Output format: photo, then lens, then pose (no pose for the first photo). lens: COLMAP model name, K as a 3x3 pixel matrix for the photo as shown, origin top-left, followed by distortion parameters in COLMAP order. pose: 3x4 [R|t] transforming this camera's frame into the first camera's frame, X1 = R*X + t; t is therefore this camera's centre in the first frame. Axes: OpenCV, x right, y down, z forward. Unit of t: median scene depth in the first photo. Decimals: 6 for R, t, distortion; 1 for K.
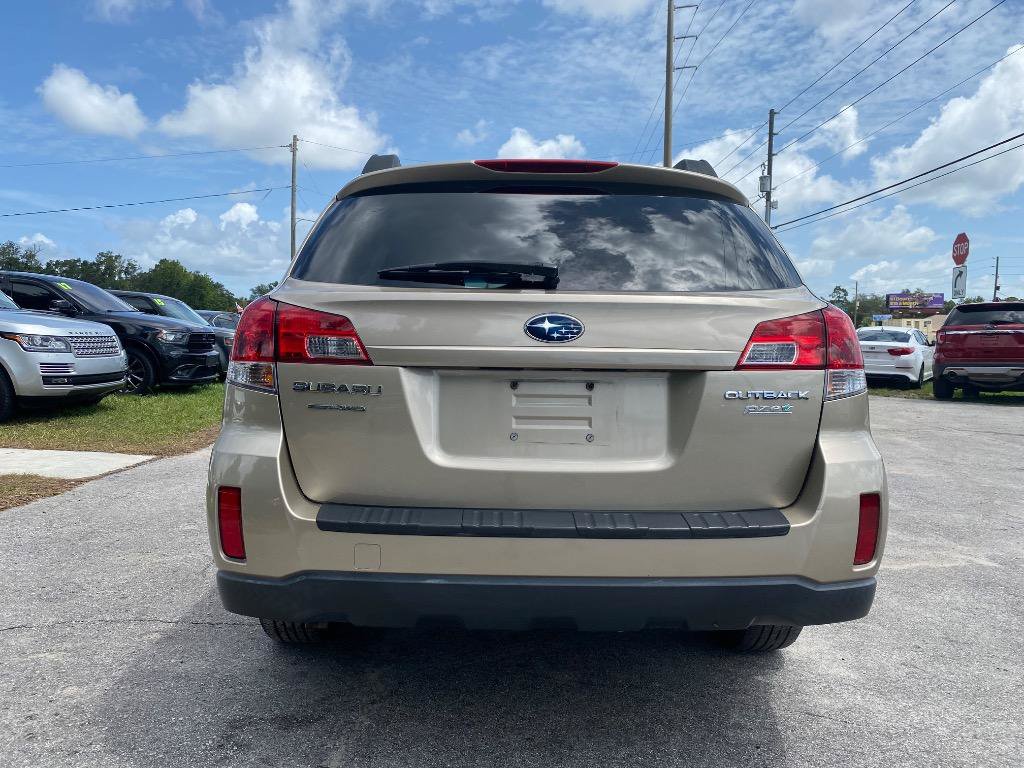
lens RADIAL K [[786.0, 0, 502.2], [0, 786.0, 385.1], [0, 0, 1]] dist [0.012257, -0.013601]
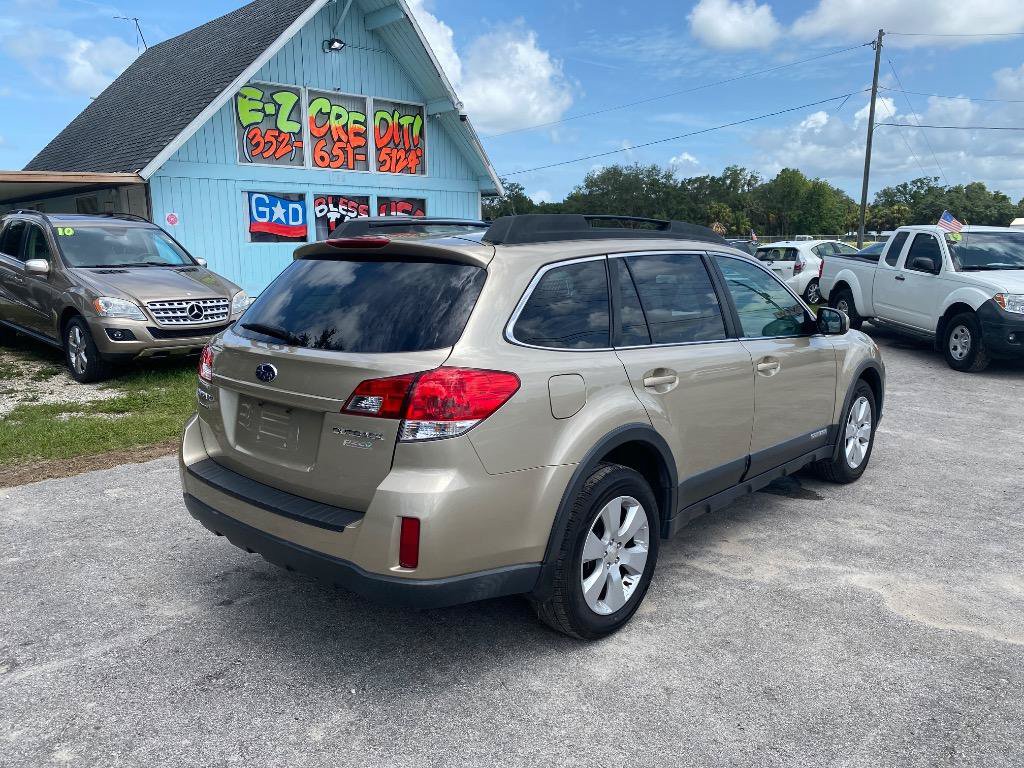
lens RADIAL K [[786.0, 0, 512.3], [0, 786.0, 381.0], [0, 0, 1]] dist [0.012257, -0.013601]
pose [[0.736910, 0.098175, -0.668823, 0.262996], [-0.023113, 0.992478, 0.120218, -0.045835], [0.675595, -0.073132, 0.733637, 0.029041]]
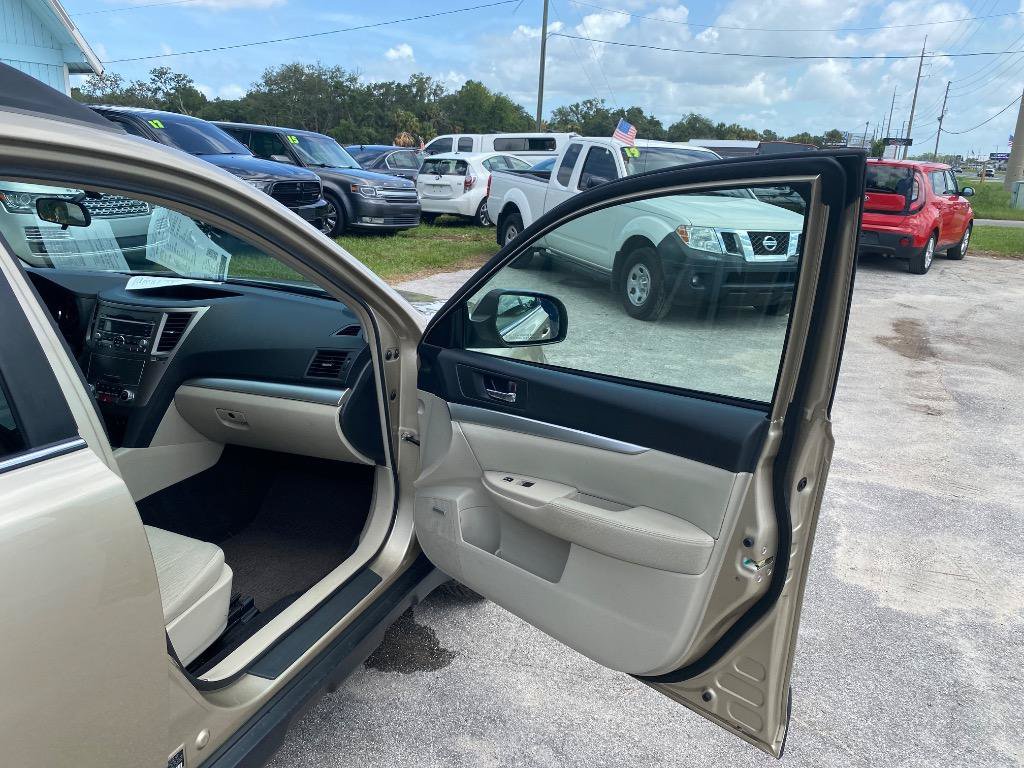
lens RADIAL K [[786.0, 0, 496.7], [0, 786.0, 385.1], [0, 0, 1]] dist [0.012257, -0.013601]
pose [[0.927025, 0.123106, -0.354218, 0.181768], [-0.044828, 0.974186, 0.221253, -0.058786], [0.372311, -0.189229, 0.908613, 0.303502]]
